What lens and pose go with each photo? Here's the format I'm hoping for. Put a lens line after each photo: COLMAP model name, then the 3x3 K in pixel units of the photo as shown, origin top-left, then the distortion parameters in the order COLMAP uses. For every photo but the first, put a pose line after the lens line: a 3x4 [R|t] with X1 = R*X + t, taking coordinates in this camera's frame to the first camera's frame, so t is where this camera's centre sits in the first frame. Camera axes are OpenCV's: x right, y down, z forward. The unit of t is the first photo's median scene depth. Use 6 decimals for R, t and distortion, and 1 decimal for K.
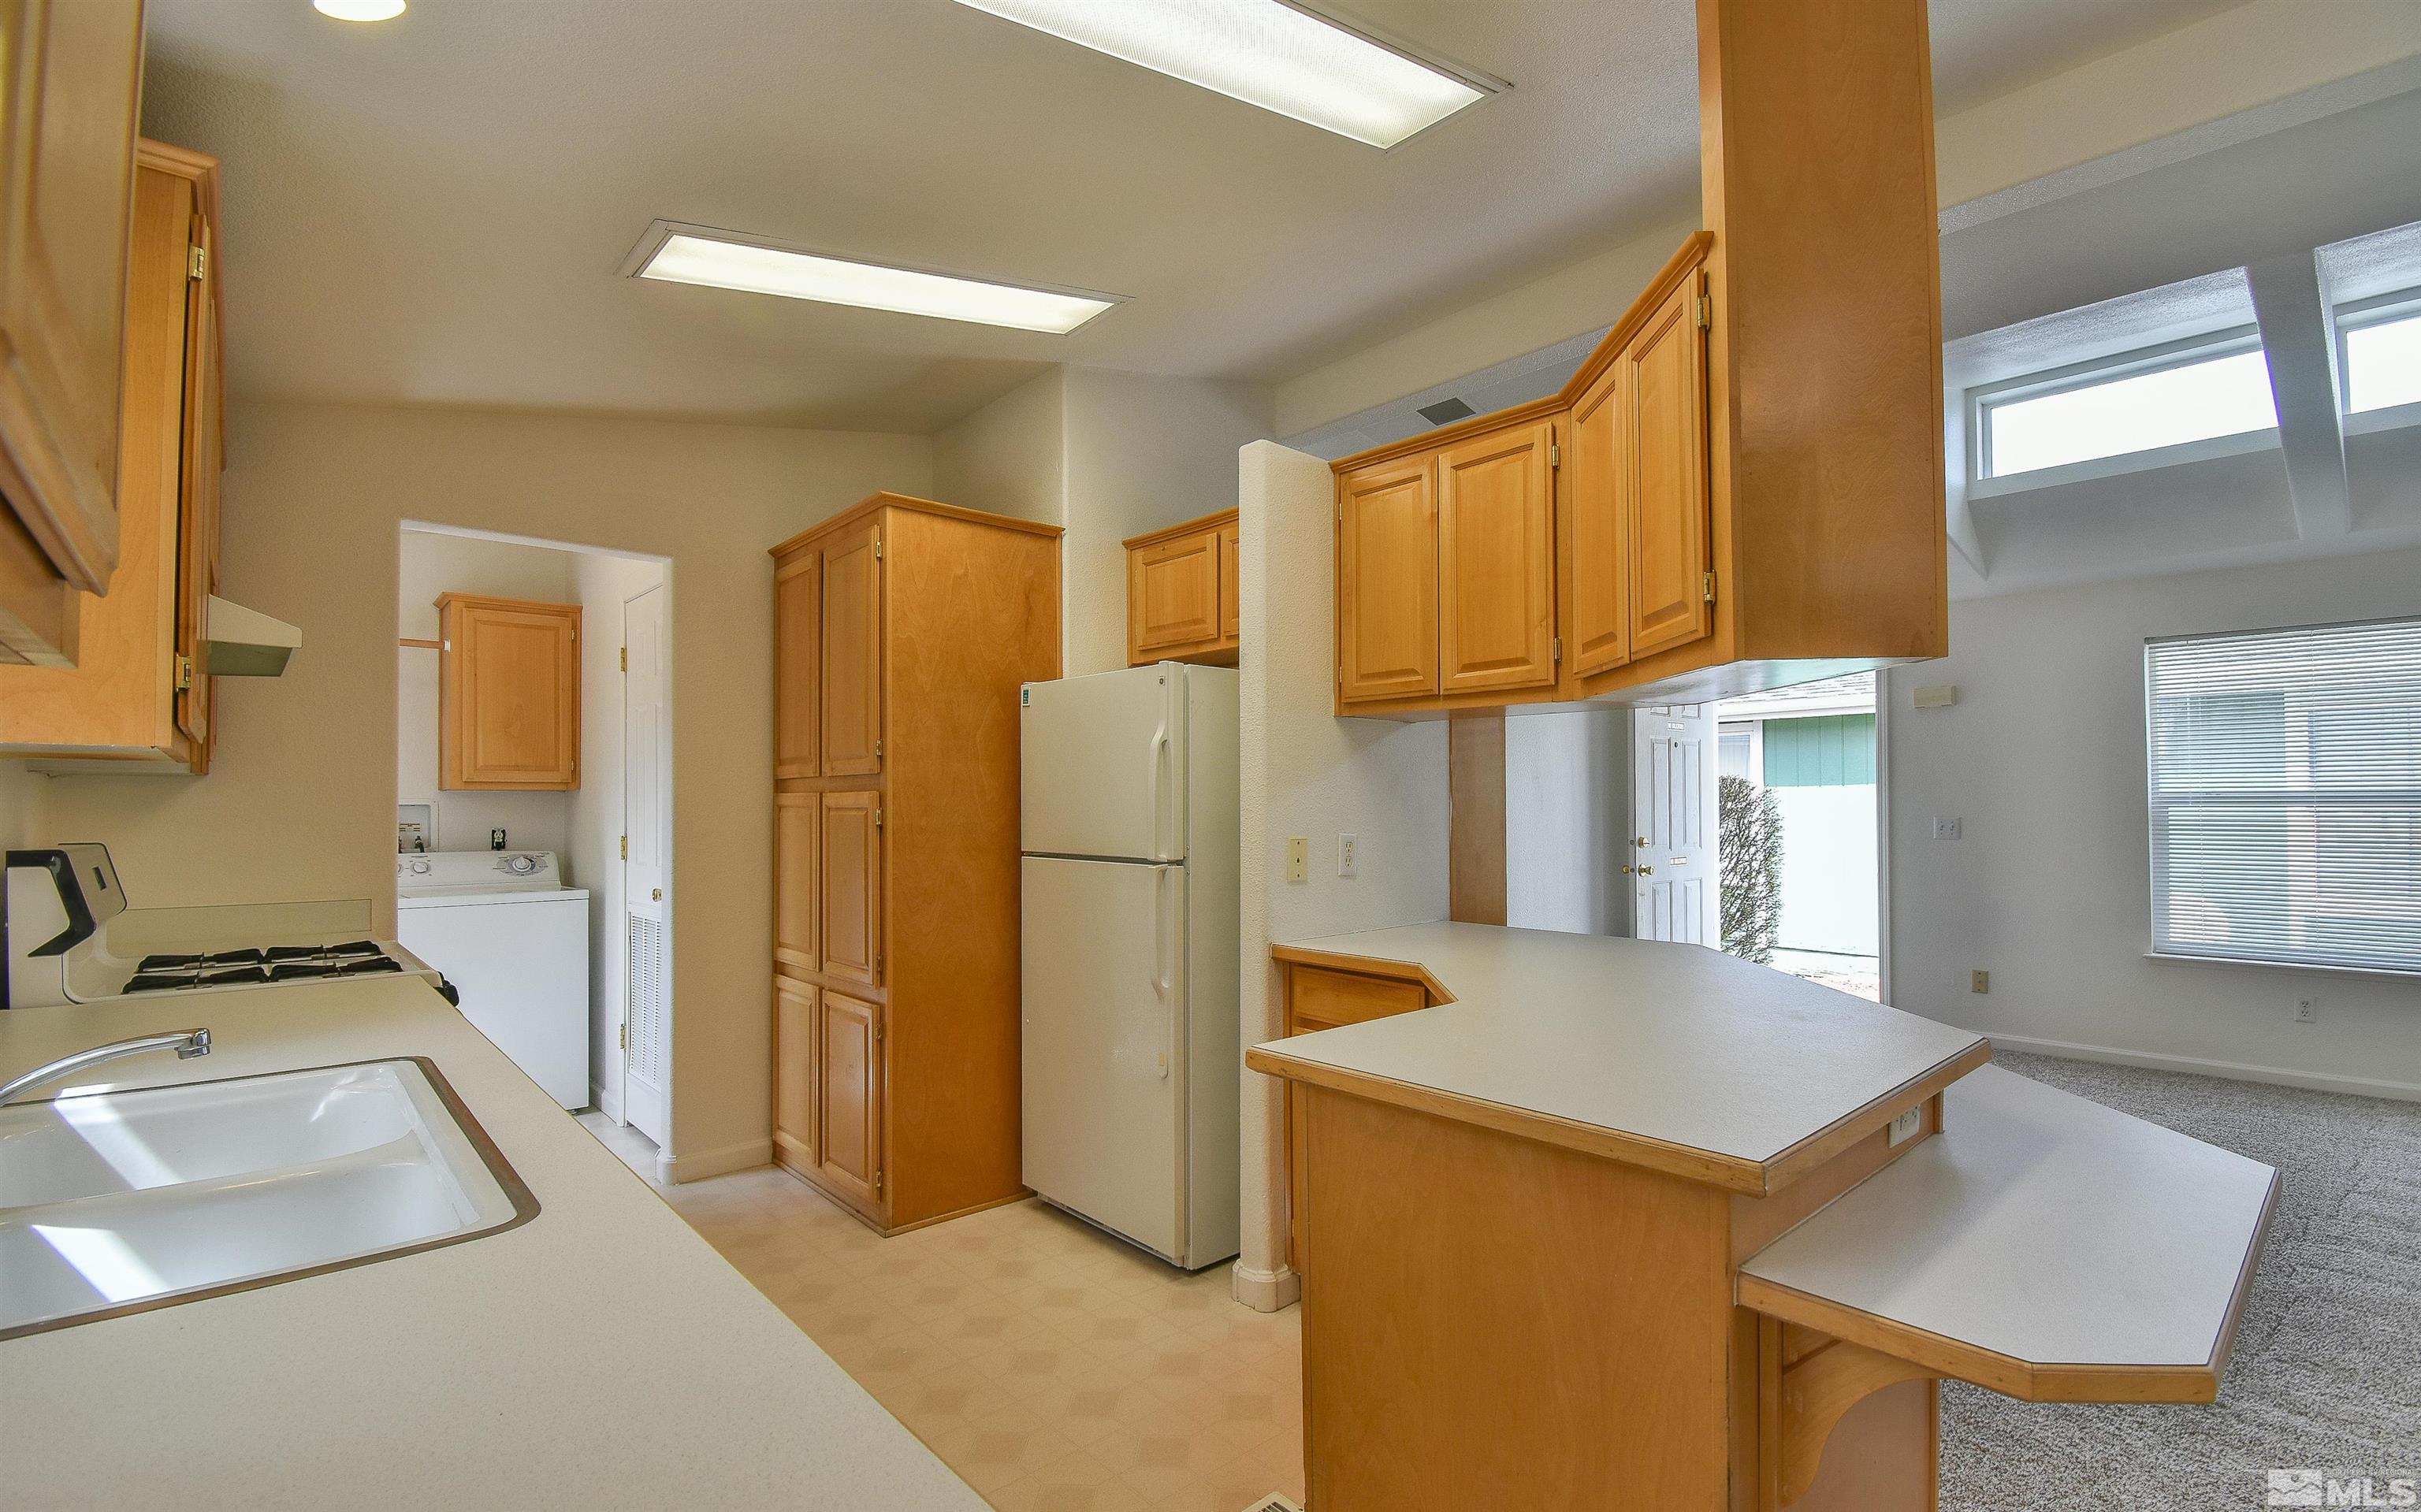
lens RADIAL K [[1076.6, 0, 1203.6], [0, 1076.6, 805.7], [0, 0, 1]] dist [-0.001579, -0.000292]
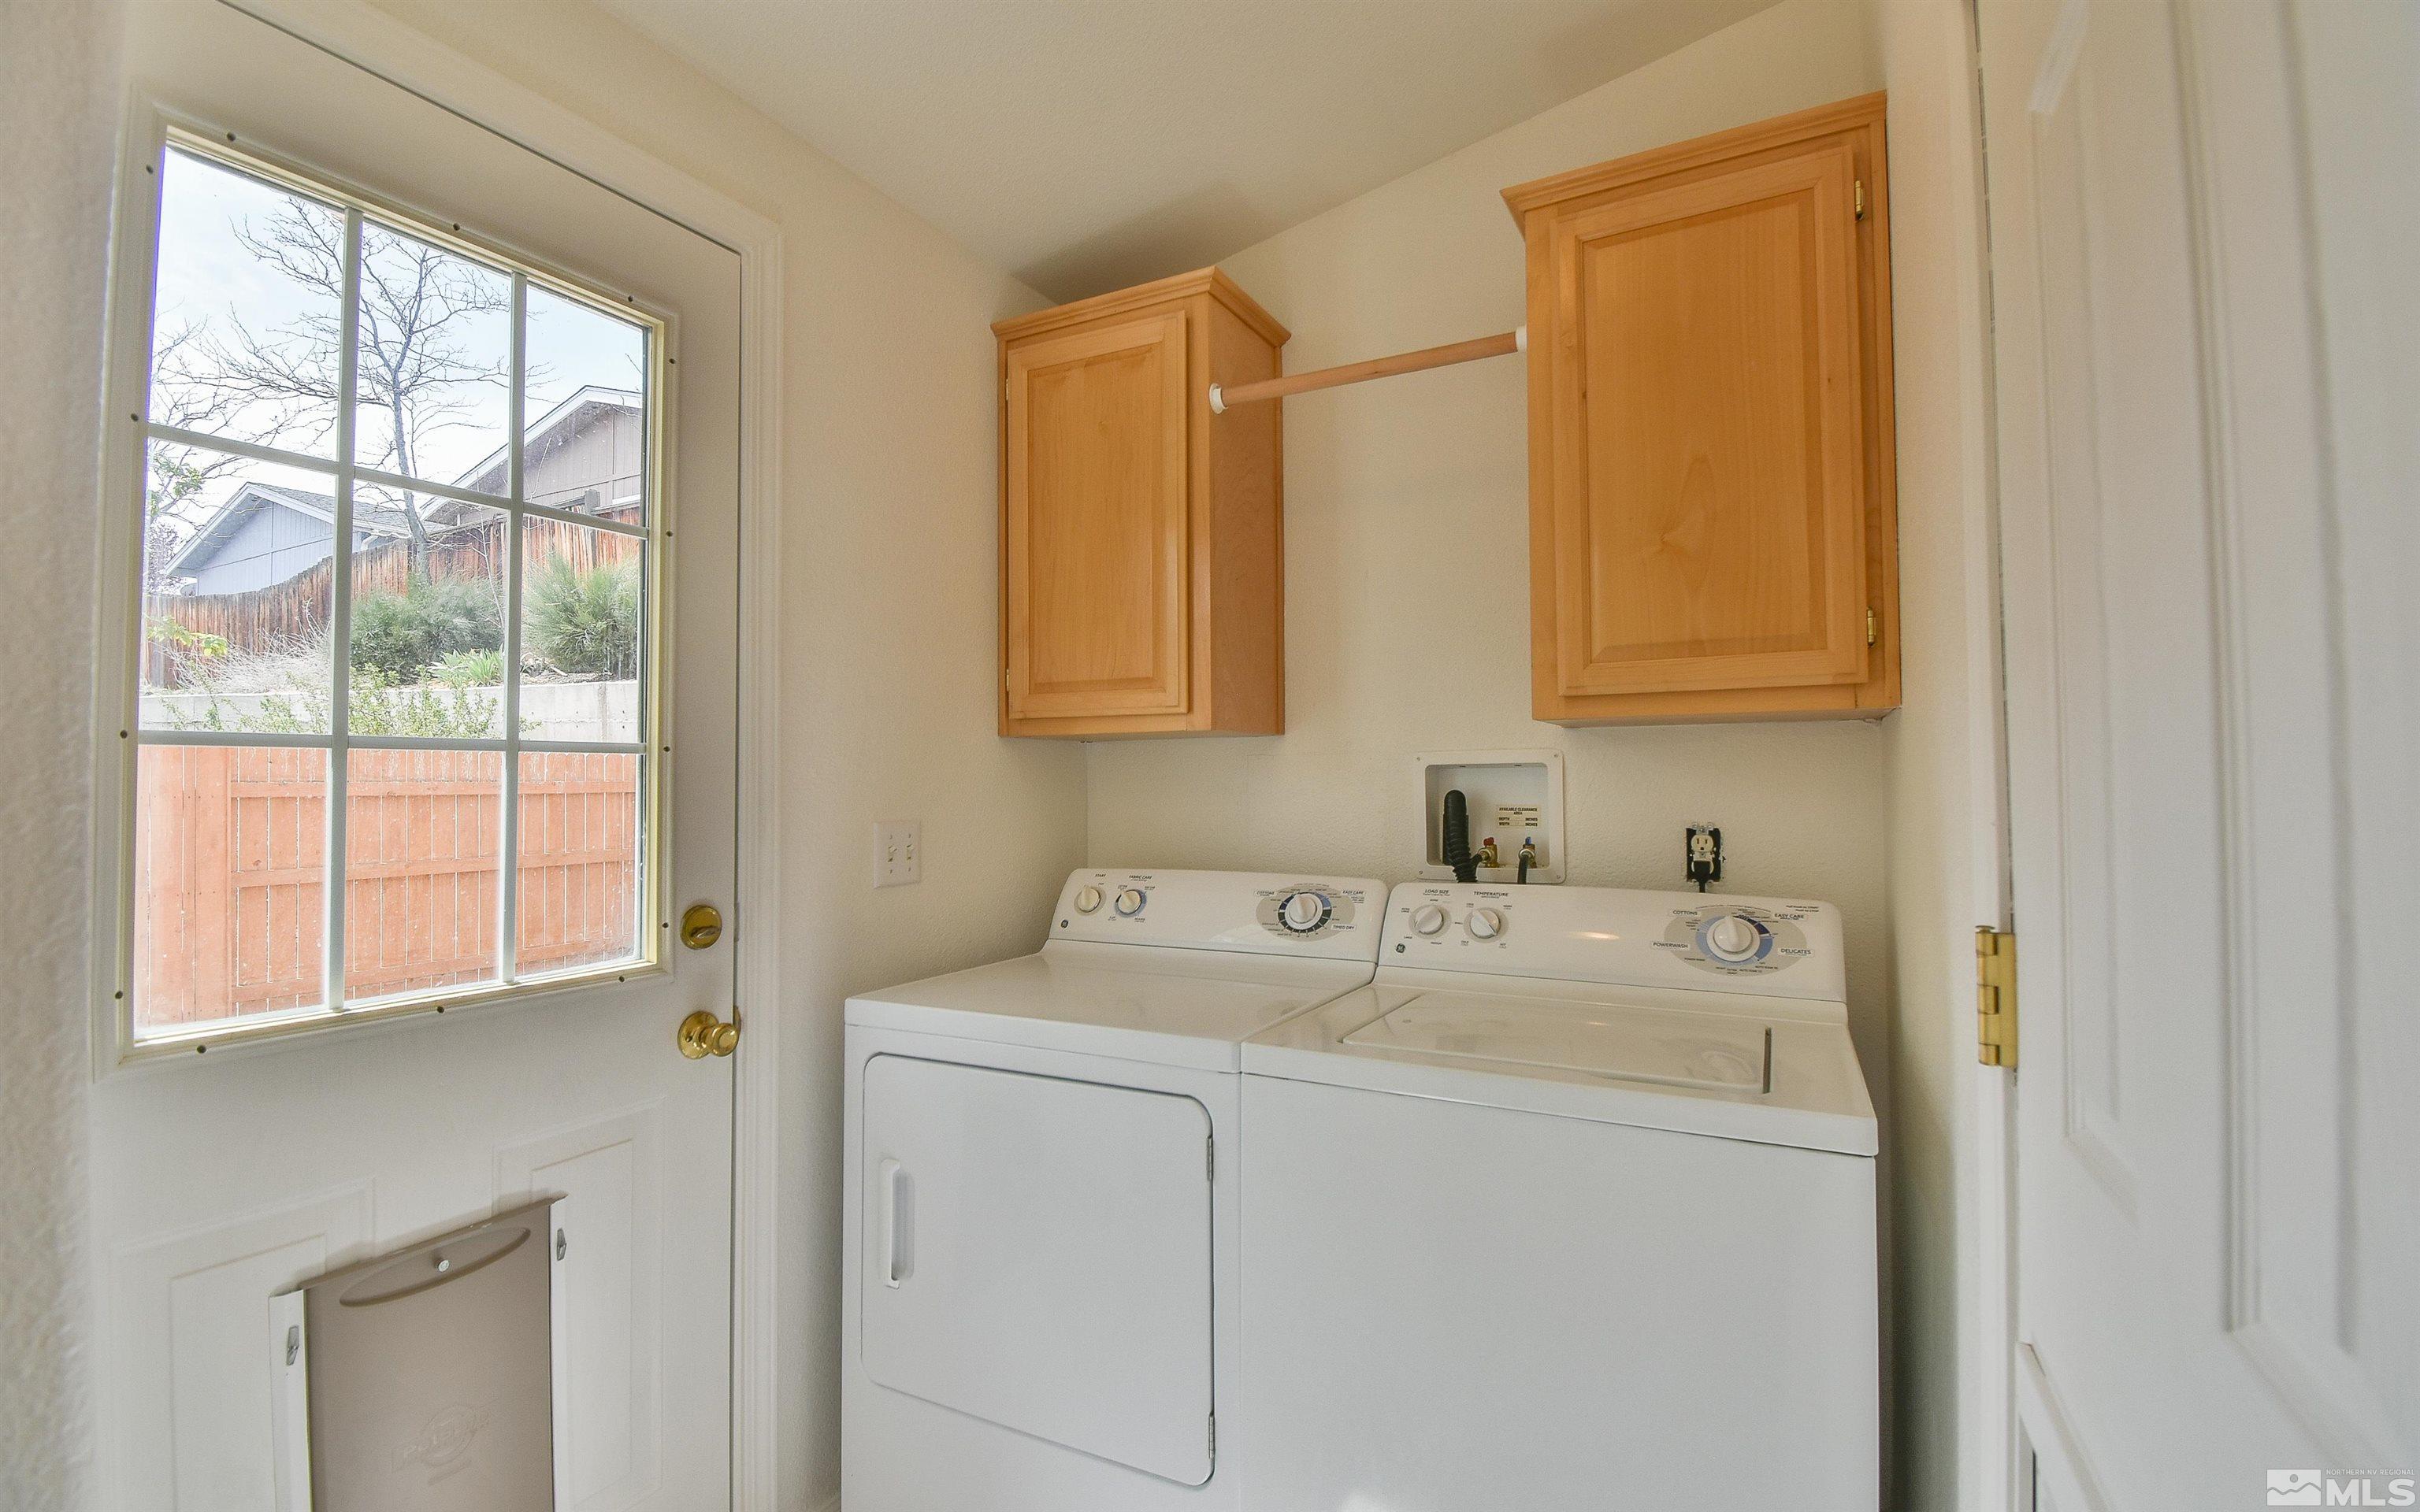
lens RADIAL K [[1069.5, 0, 1217.4], [0, 1069.5, 749.2], [0, 0, 1]] dist [0.000615, -0.014608]
pose [[0.349260, -0.027919, -0.936610, -0.376791], [0.005612, 0.999600, -0.027704, 0.004215], [0.937009, 0.004420, 0.349277, 0.734307]]
